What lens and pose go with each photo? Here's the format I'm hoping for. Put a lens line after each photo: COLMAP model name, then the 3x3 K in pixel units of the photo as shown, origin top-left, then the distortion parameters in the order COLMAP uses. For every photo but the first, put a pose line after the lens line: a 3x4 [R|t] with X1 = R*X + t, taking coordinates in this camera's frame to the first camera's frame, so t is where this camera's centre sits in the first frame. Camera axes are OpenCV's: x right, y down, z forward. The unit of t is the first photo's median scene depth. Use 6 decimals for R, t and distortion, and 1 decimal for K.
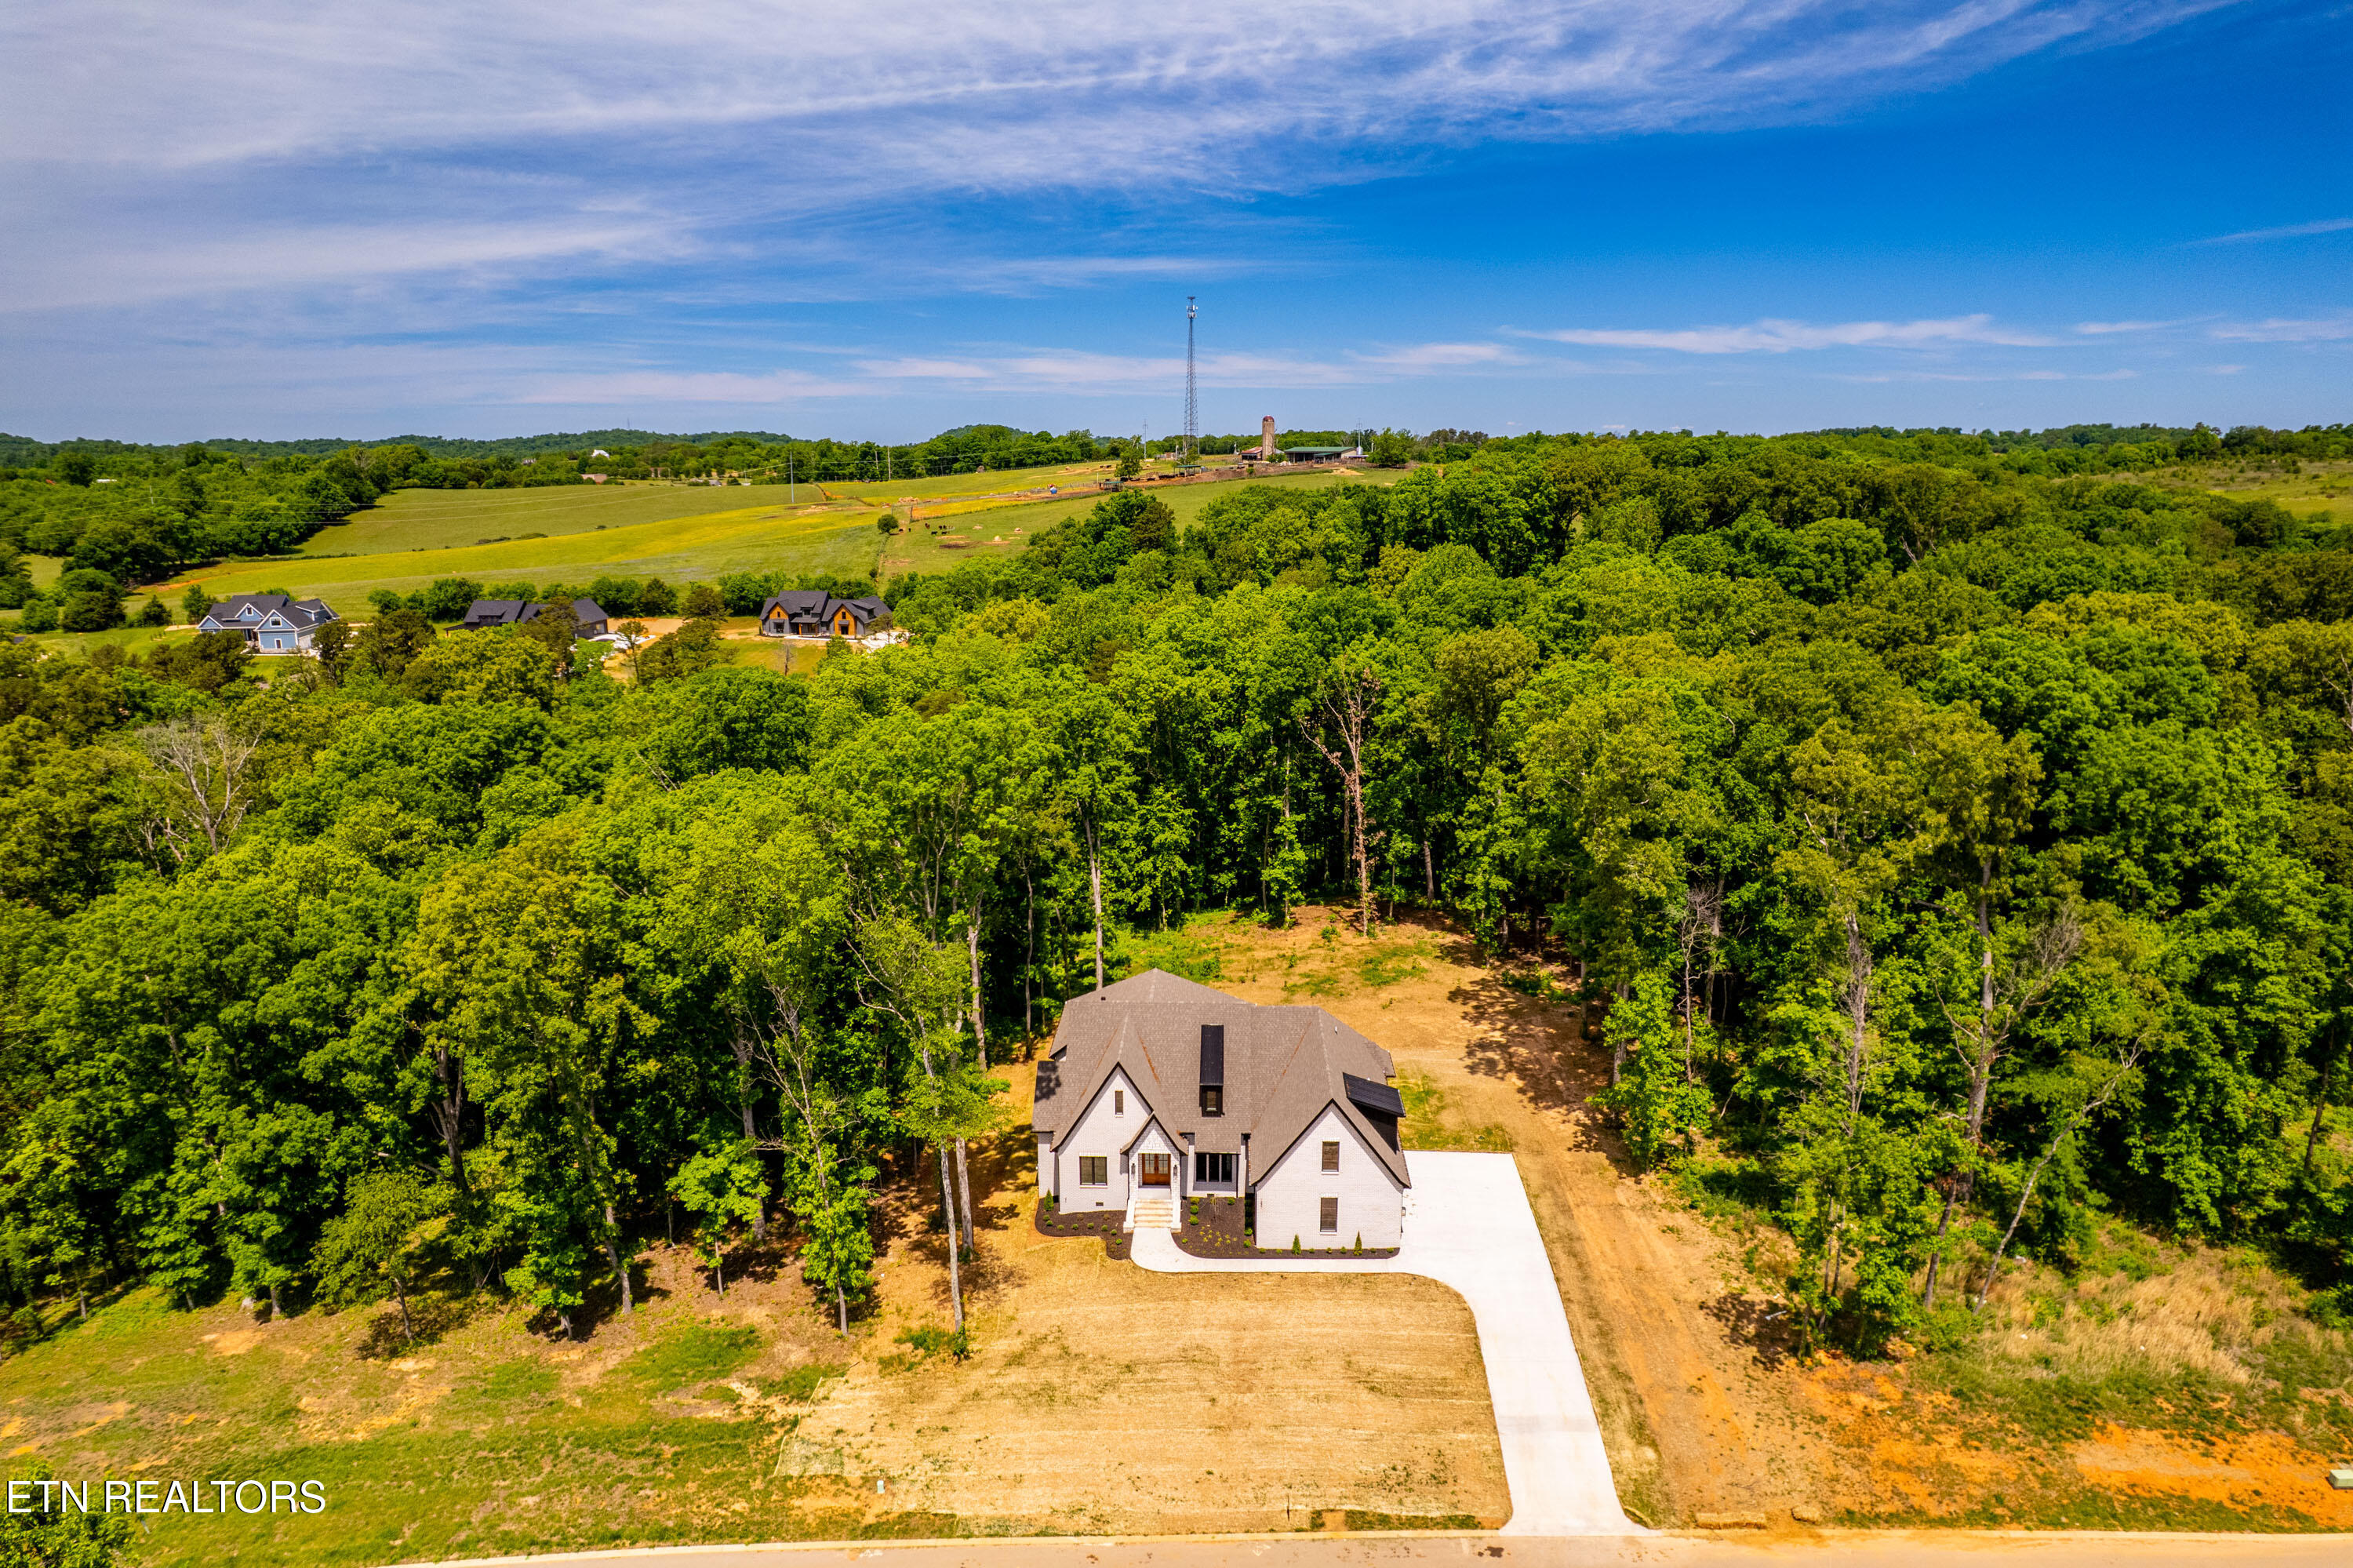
lens RADIAL K [[1511.5, 0, 1184.2], [0, 1511.5, 808.9], [0, 0, 1]] dist [-0.069527, 0.050817]
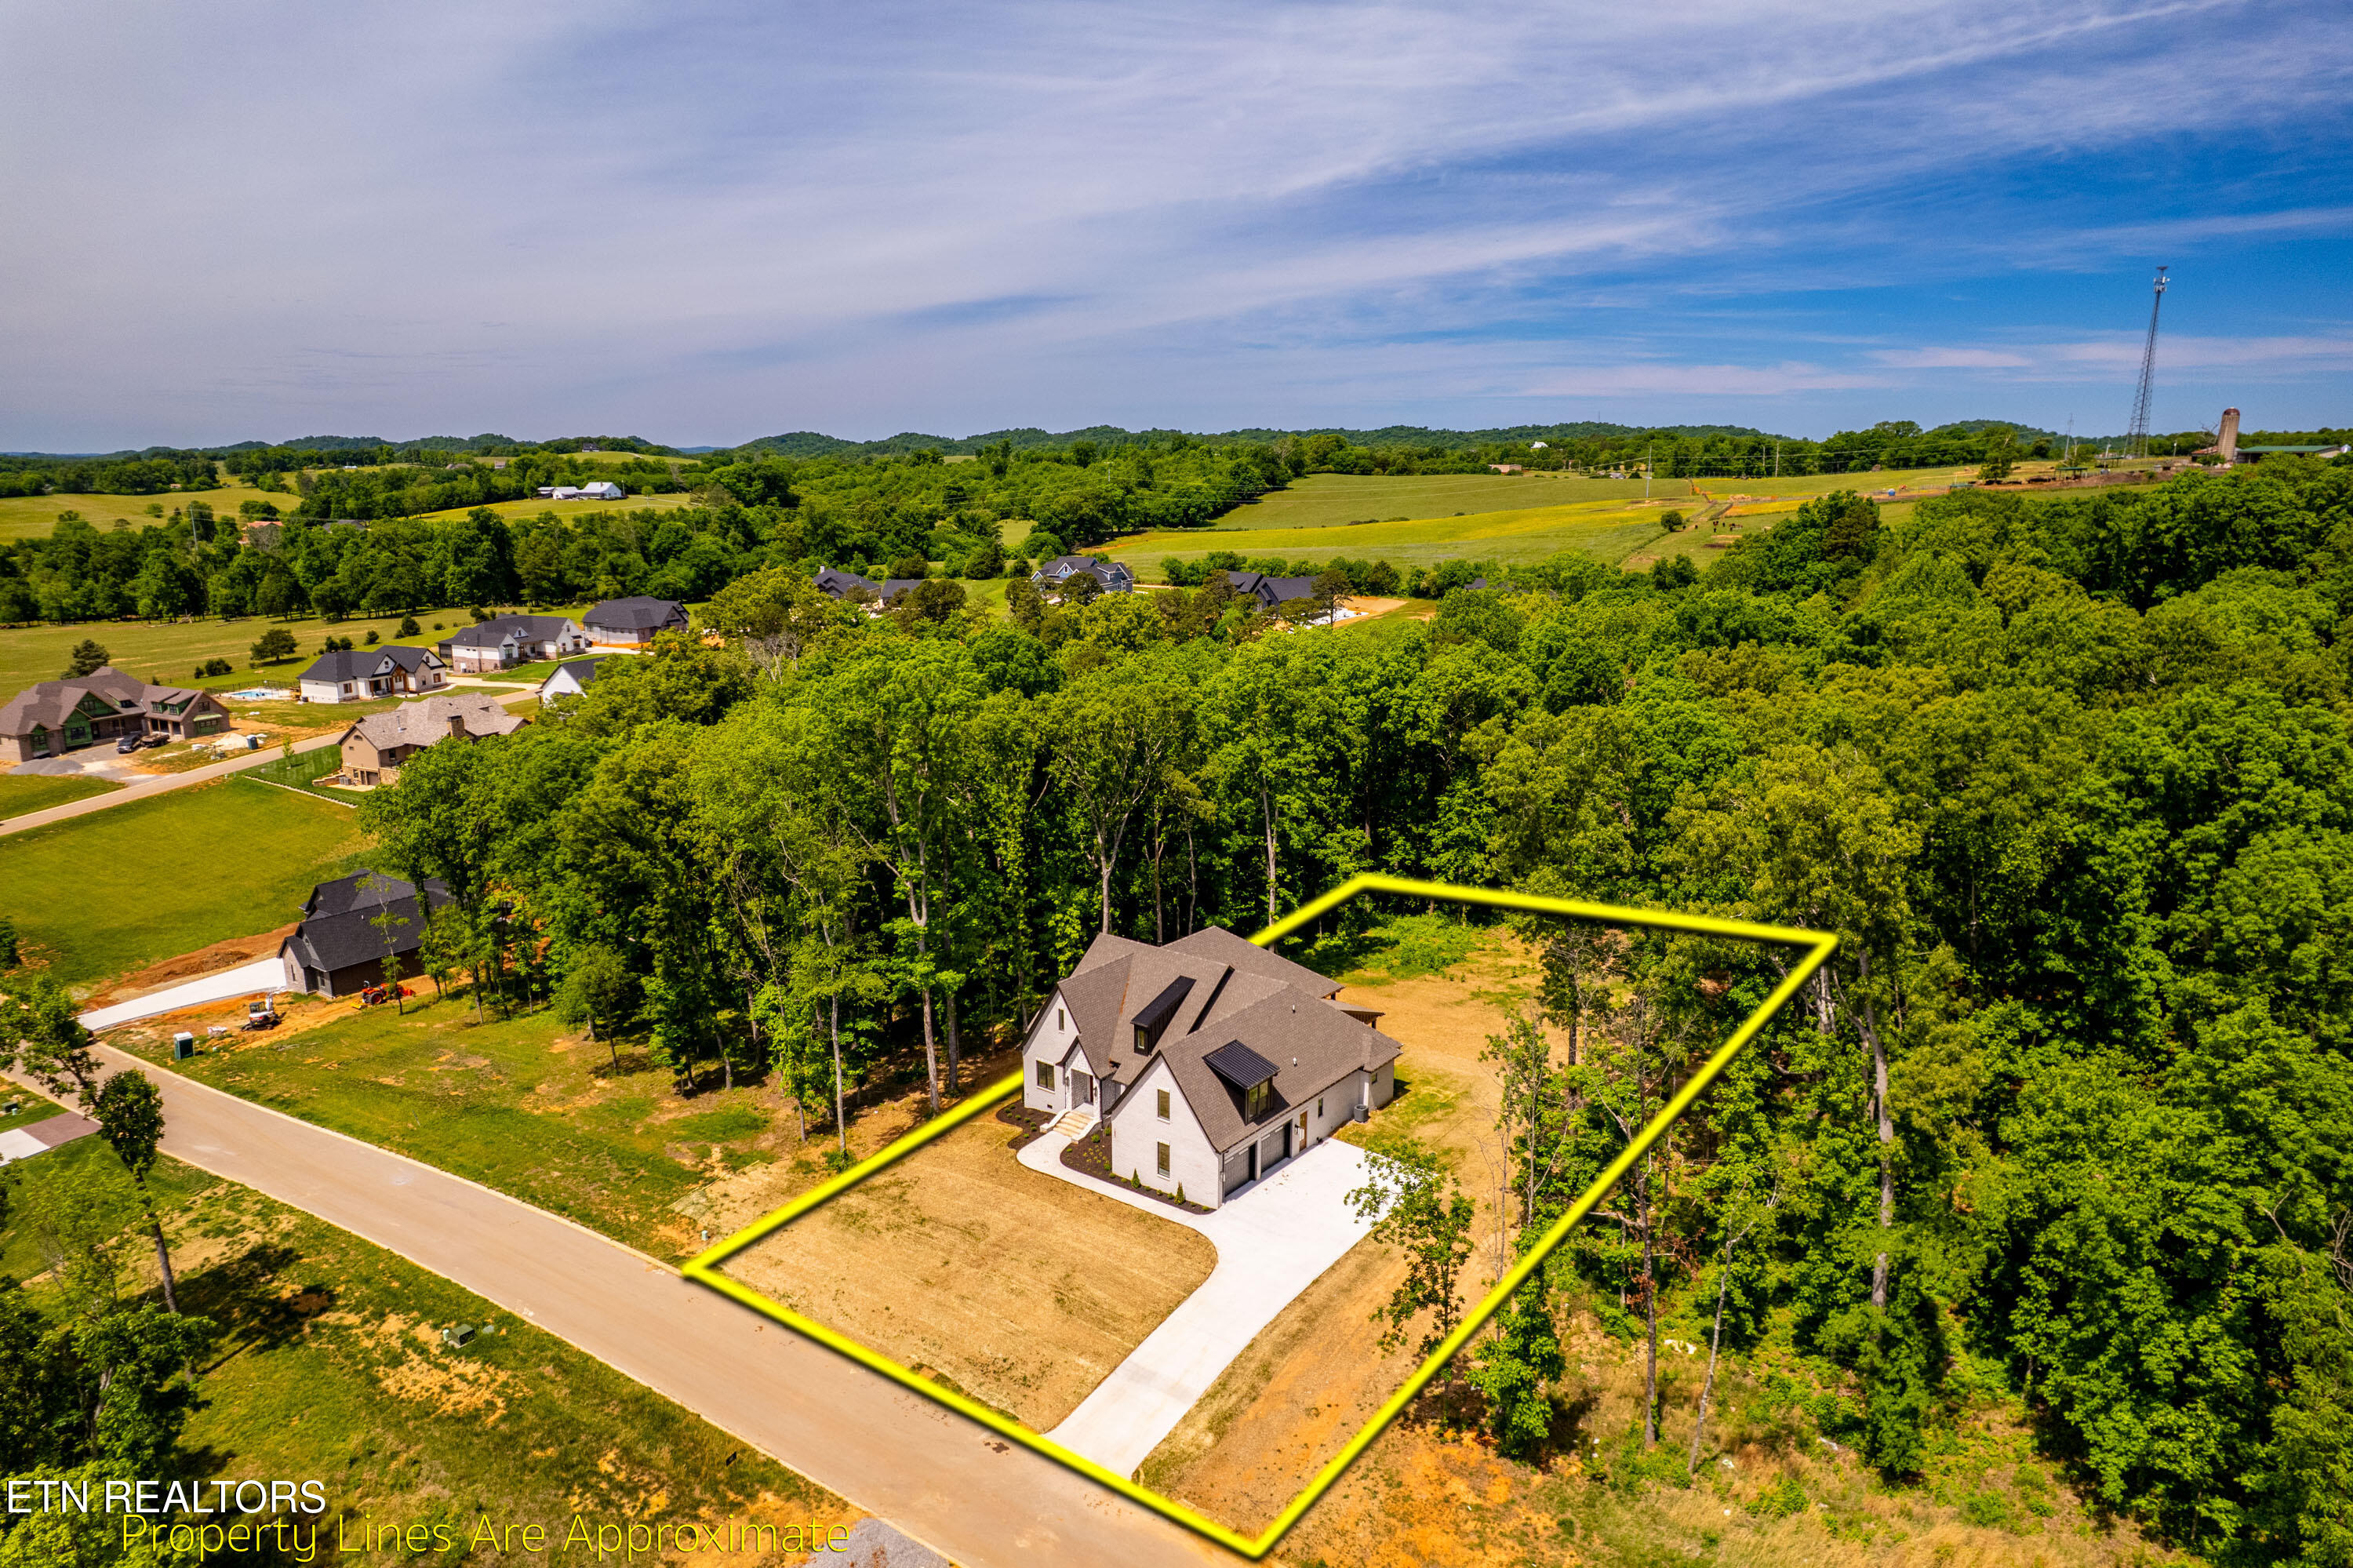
lens RADIAL K [[1511.5, 0, 1179.2], [0, 1511.5, 853.4], [0, 0, 1]] dist [-0.069527, 0.050817]
pose [[0.807962, 0.154474, -0.568625, 0.639547], [-0.136205, 0.987851, 0.074827, -0.024664], [0.573276, 0.016992, 0.819186, 0.119161]]
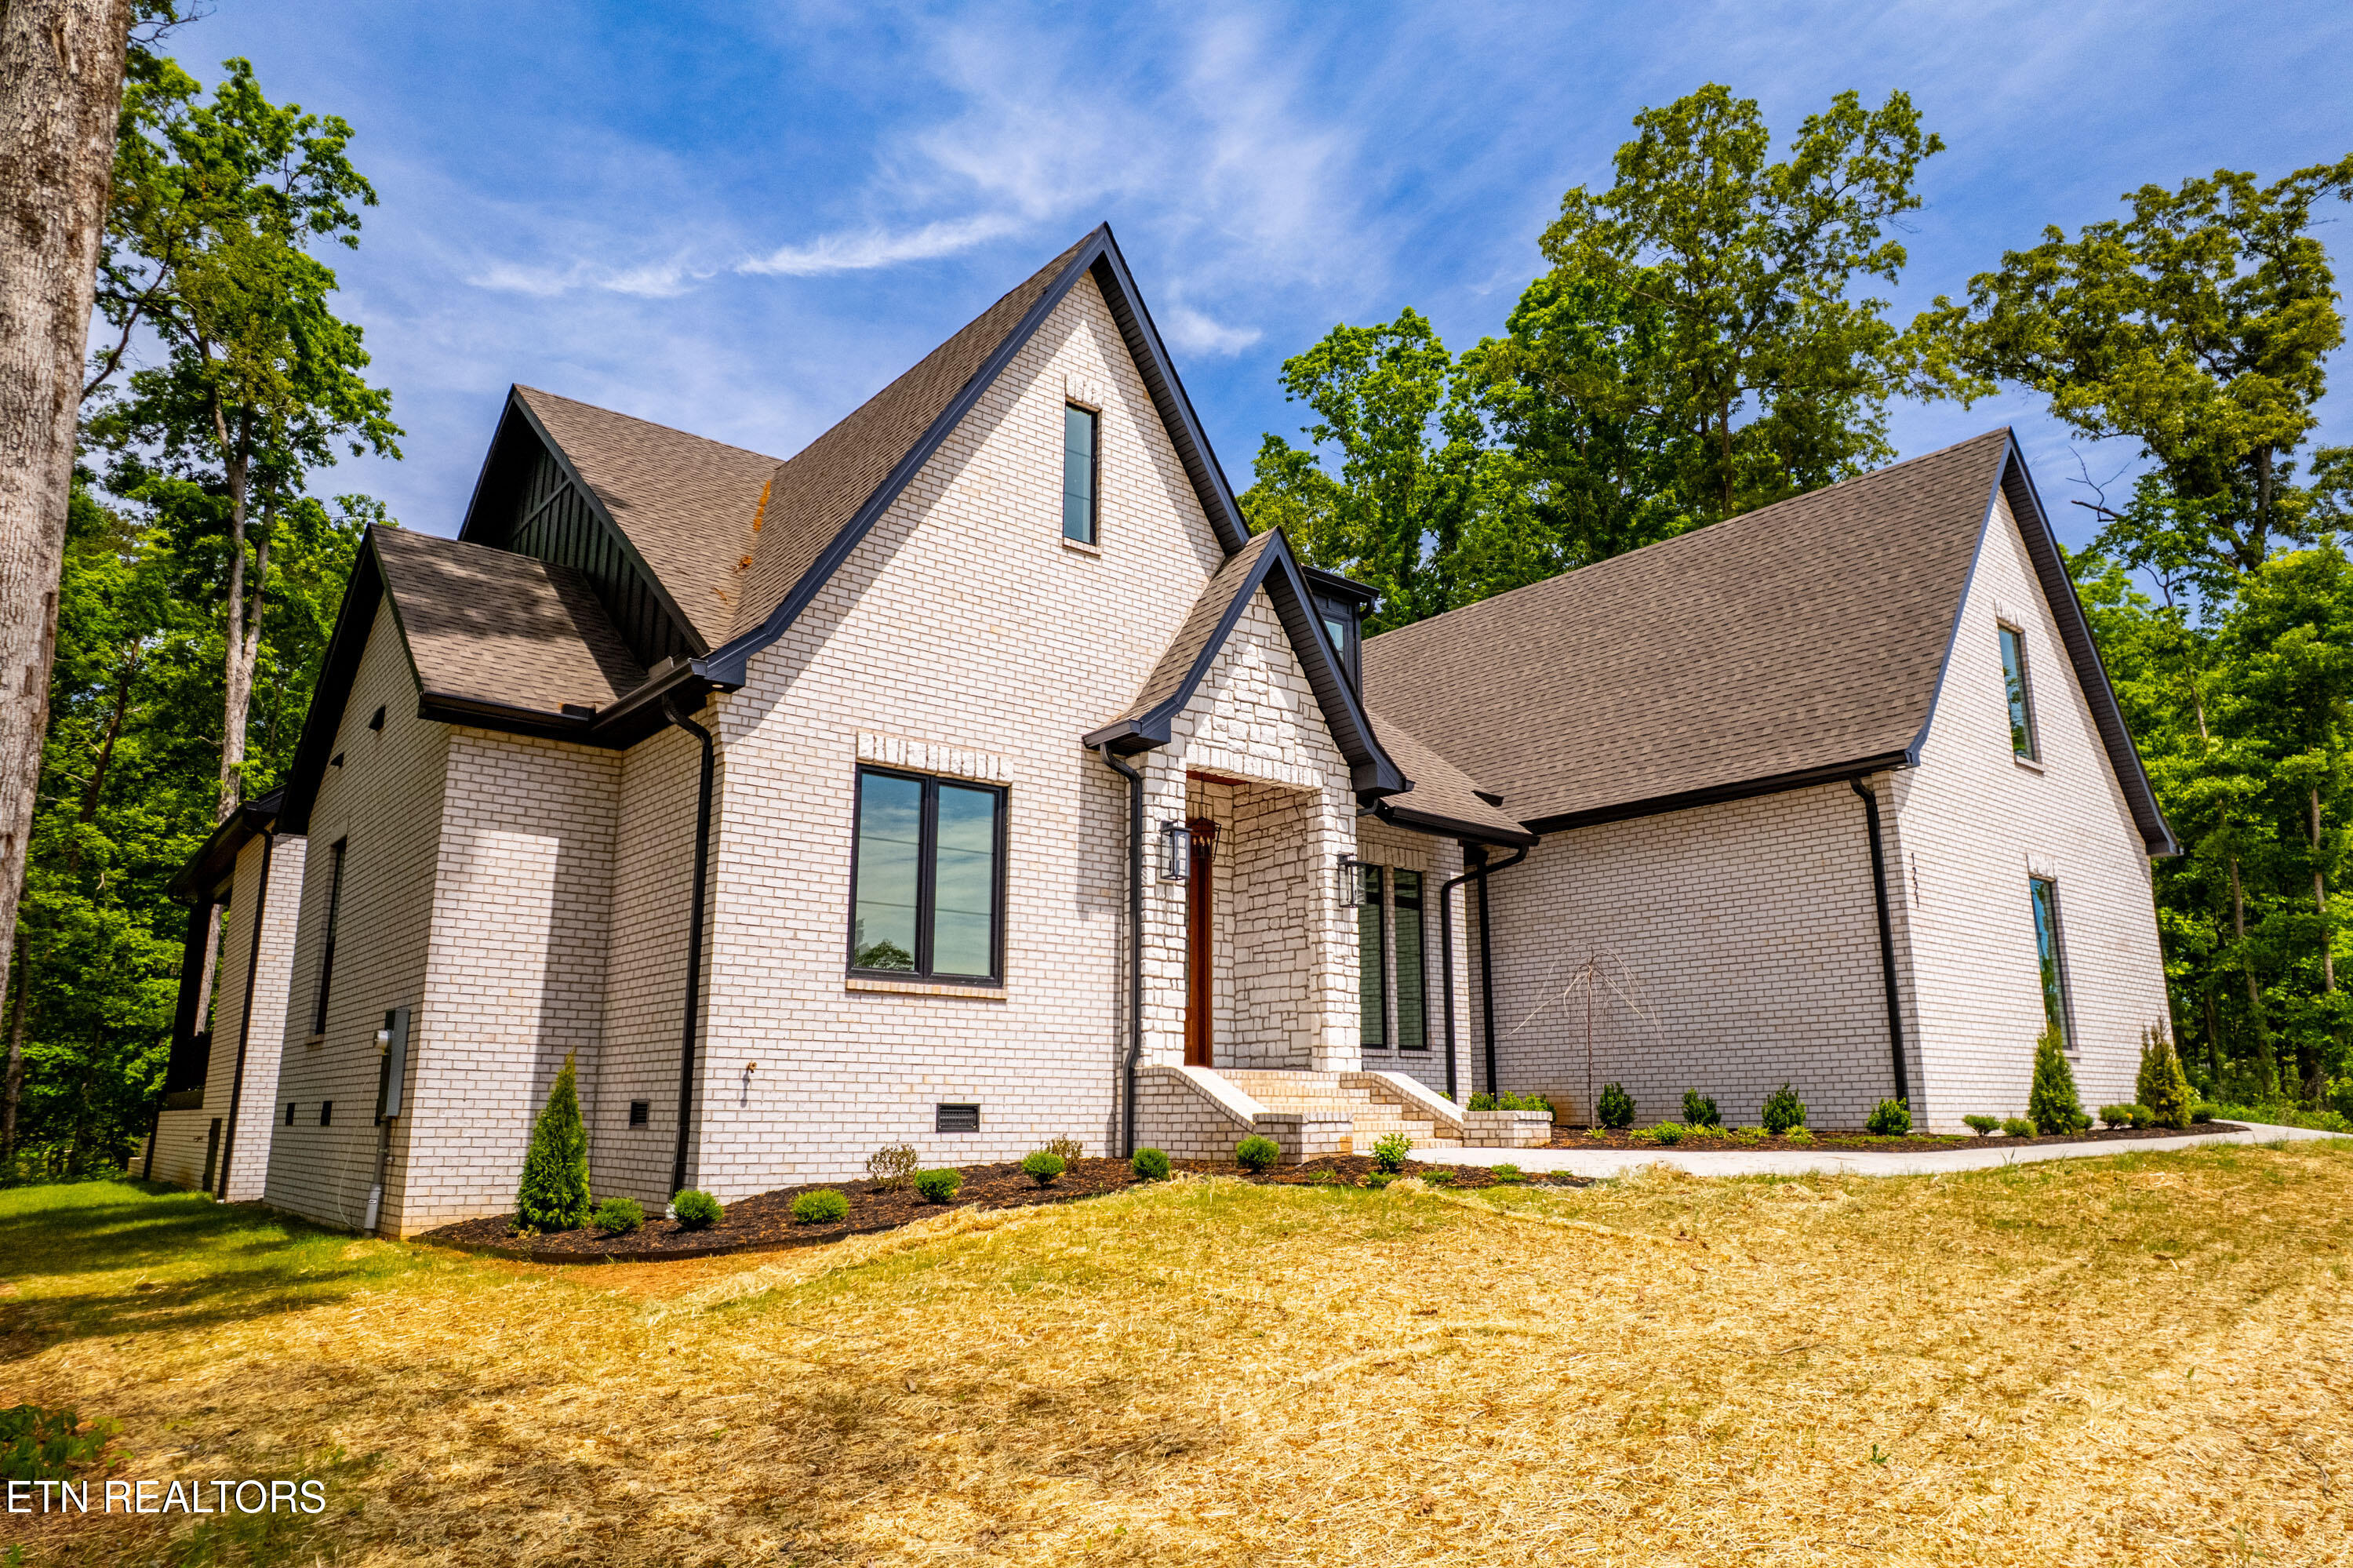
lens RADIAL K [[1511.5, 0, 1180.4], [0, 1511.5, 789.5], [0, 0, 1]] dist [-0.069527, 0.050817]
pose [[0.747344, 0.149929, 0.647300, -0.141344], [0.152416, 0.909547, -0.386643, 0.293742], [-0.646719, 0.387614, 0.656893, 0.872978]]
